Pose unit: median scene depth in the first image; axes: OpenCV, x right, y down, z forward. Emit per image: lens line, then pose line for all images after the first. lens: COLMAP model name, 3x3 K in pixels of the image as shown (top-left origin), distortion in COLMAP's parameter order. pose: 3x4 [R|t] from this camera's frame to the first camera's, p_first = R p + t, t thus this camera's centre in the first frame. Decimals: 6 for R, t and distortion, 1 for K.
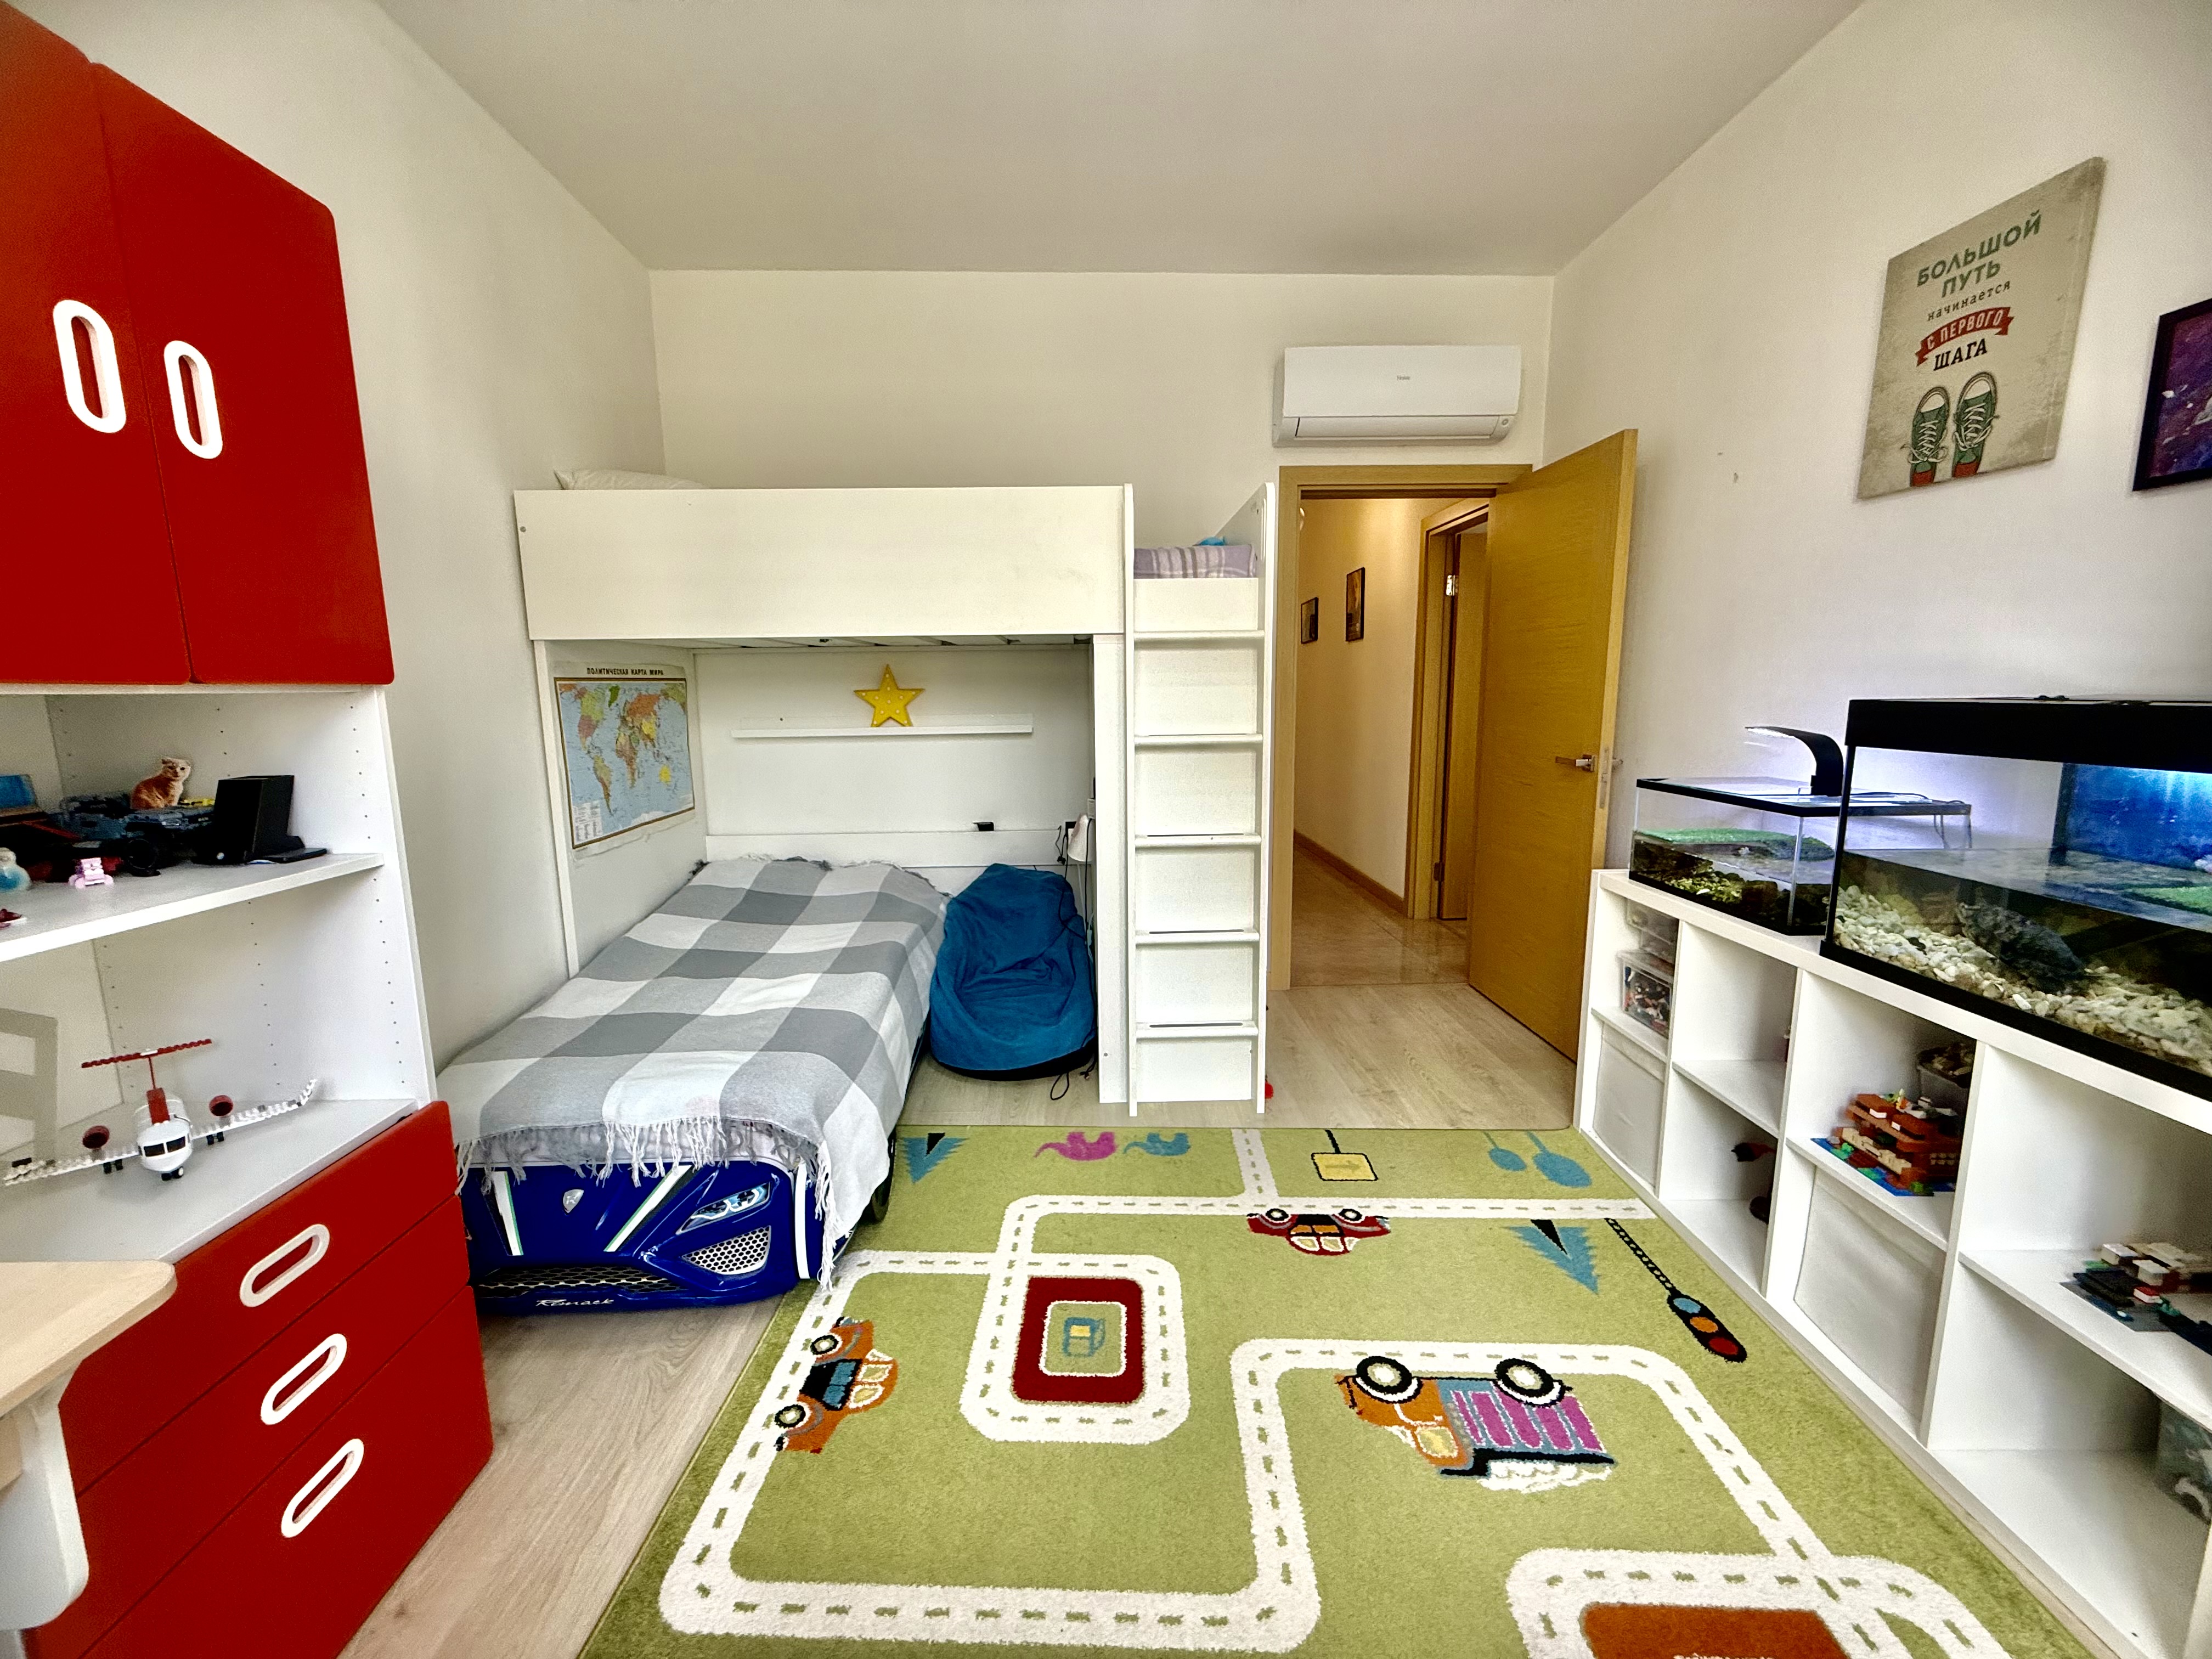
lens RADIAL K [[890.0, 0, 1097.7], [0, 890.0, 824.9], [0, 0, 1]] dist [0.001151, -0.000053]
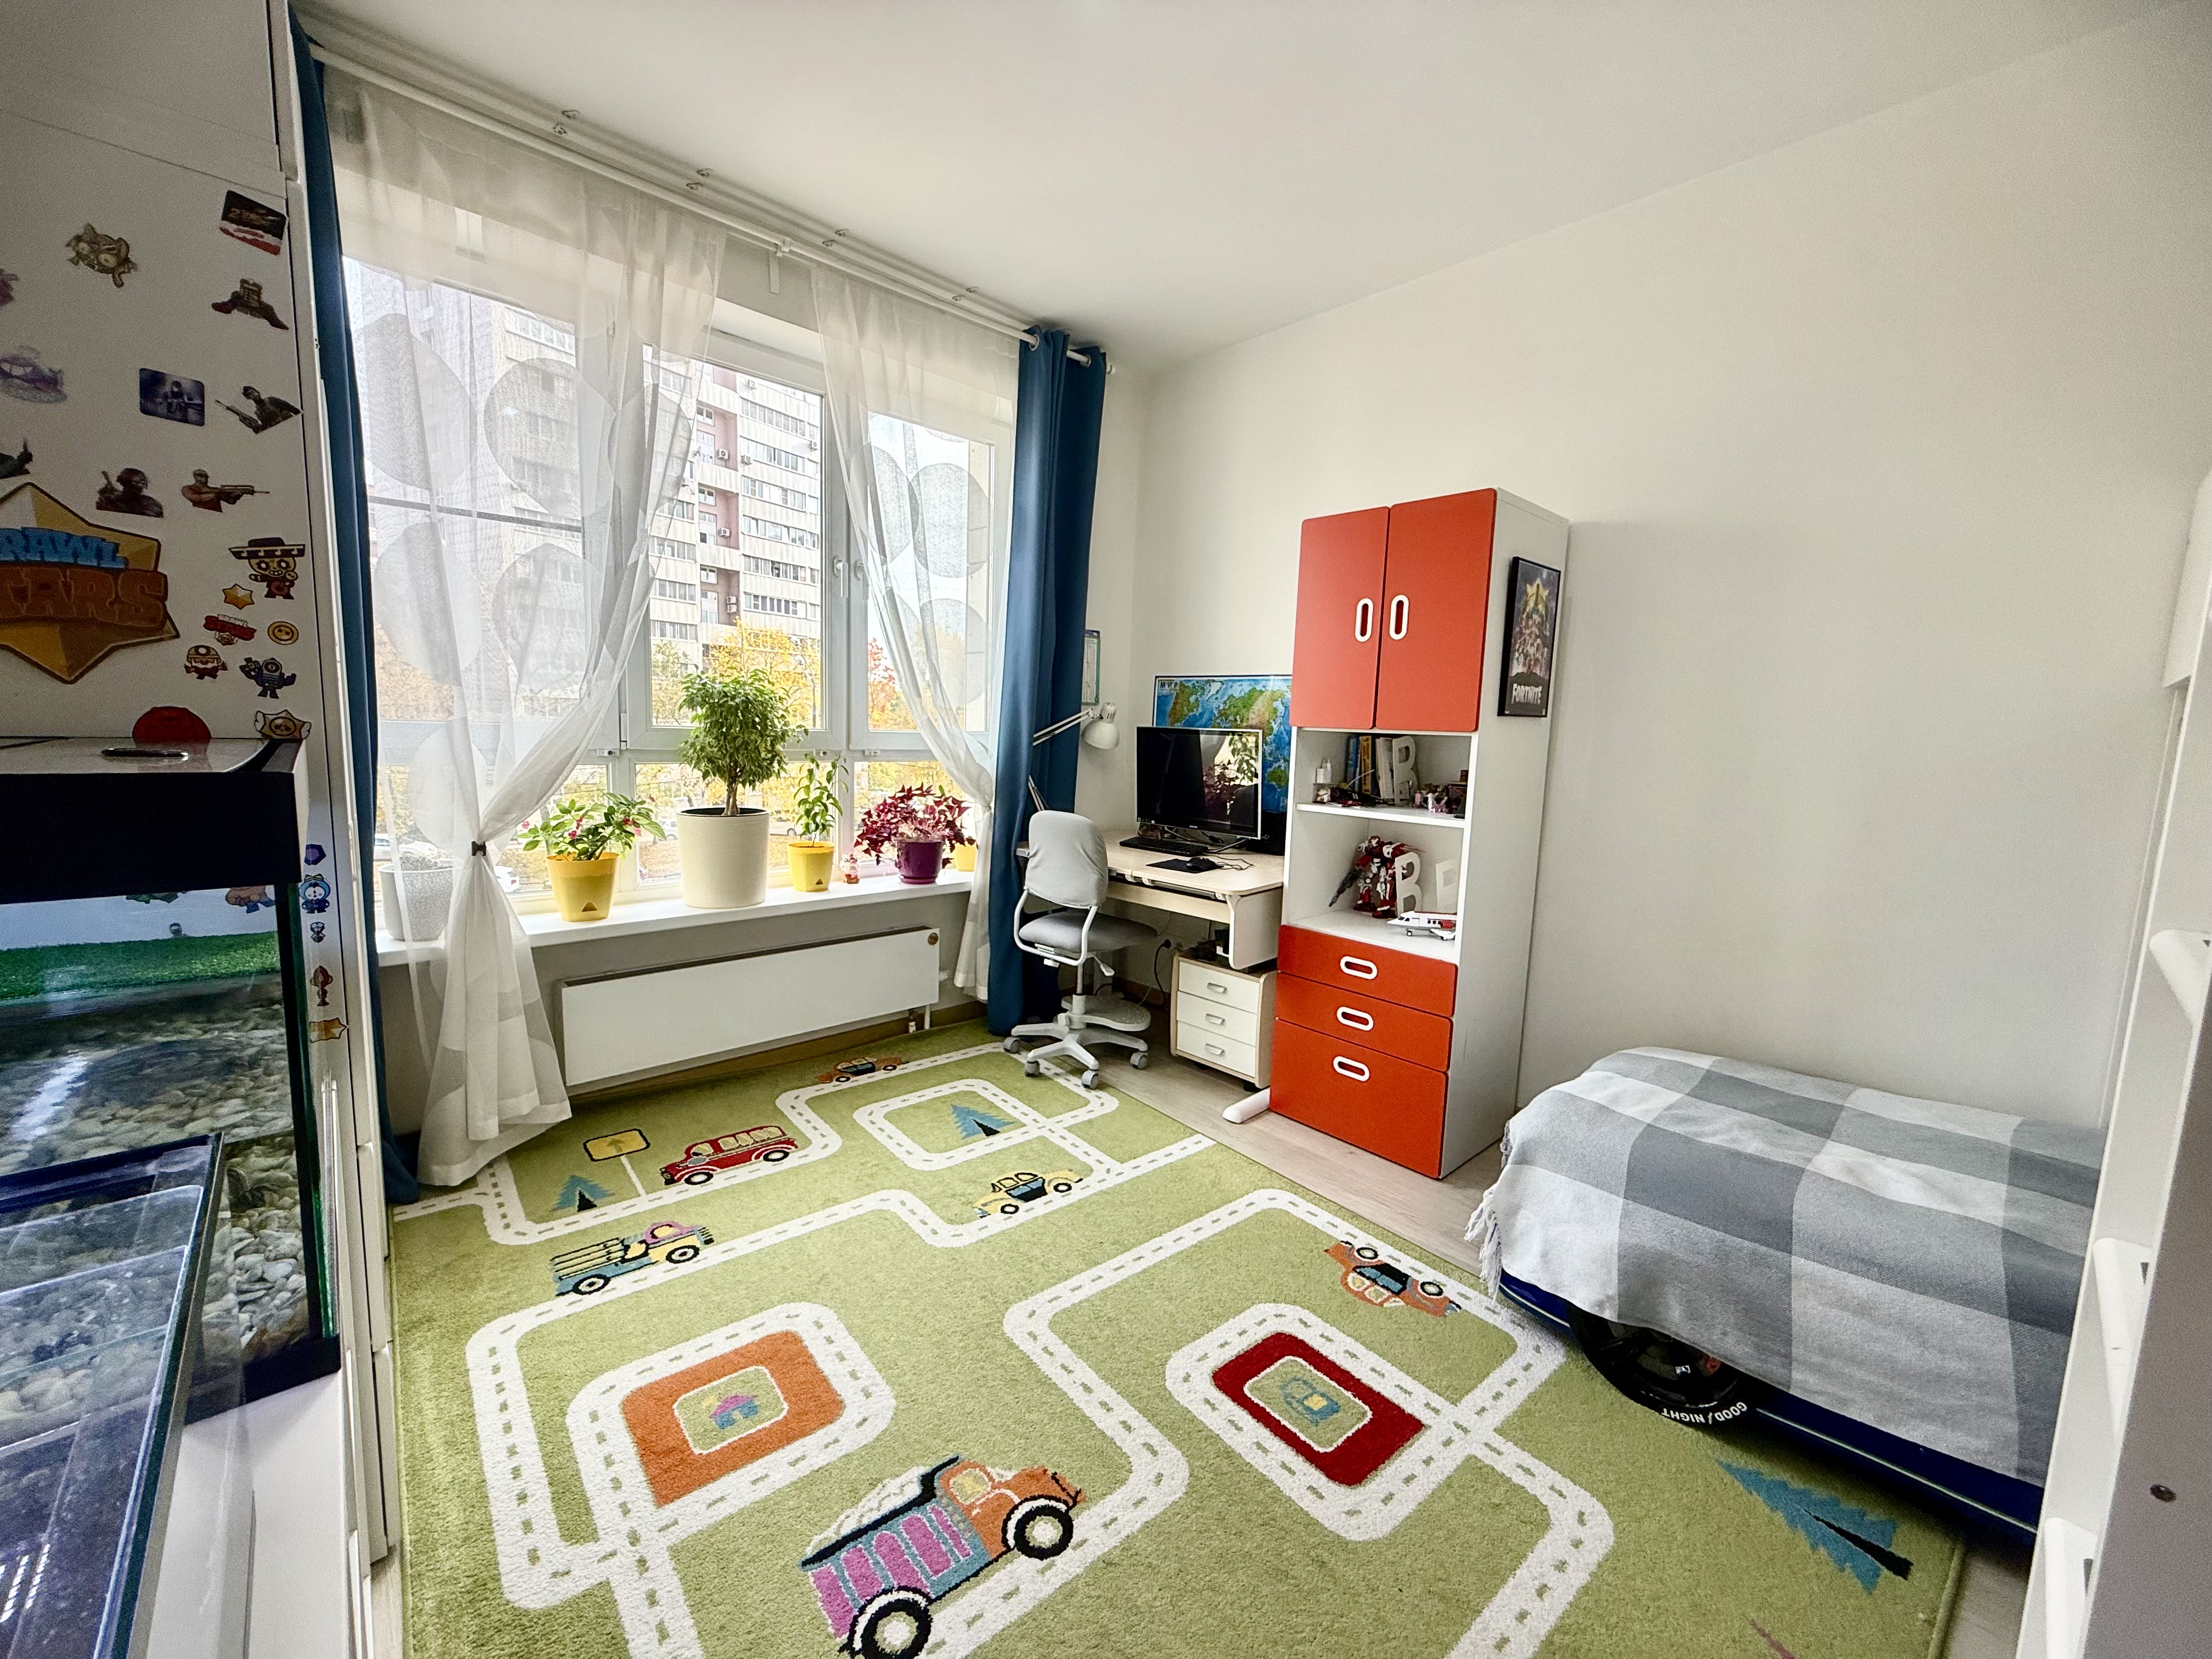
lens RADIAL K [[890.0, 0, 1104.9], [0, 890.0, 827.7], [0, 0, 1]] dist [0.001151, -0.000053]
pose [[-0.745536, 0.069420, -0.662840, 0.814165], [-0.124812, 0.962421, 0.241179, -0.254768], [0.654674, 0.262538, -0.708855, 1.494626]]
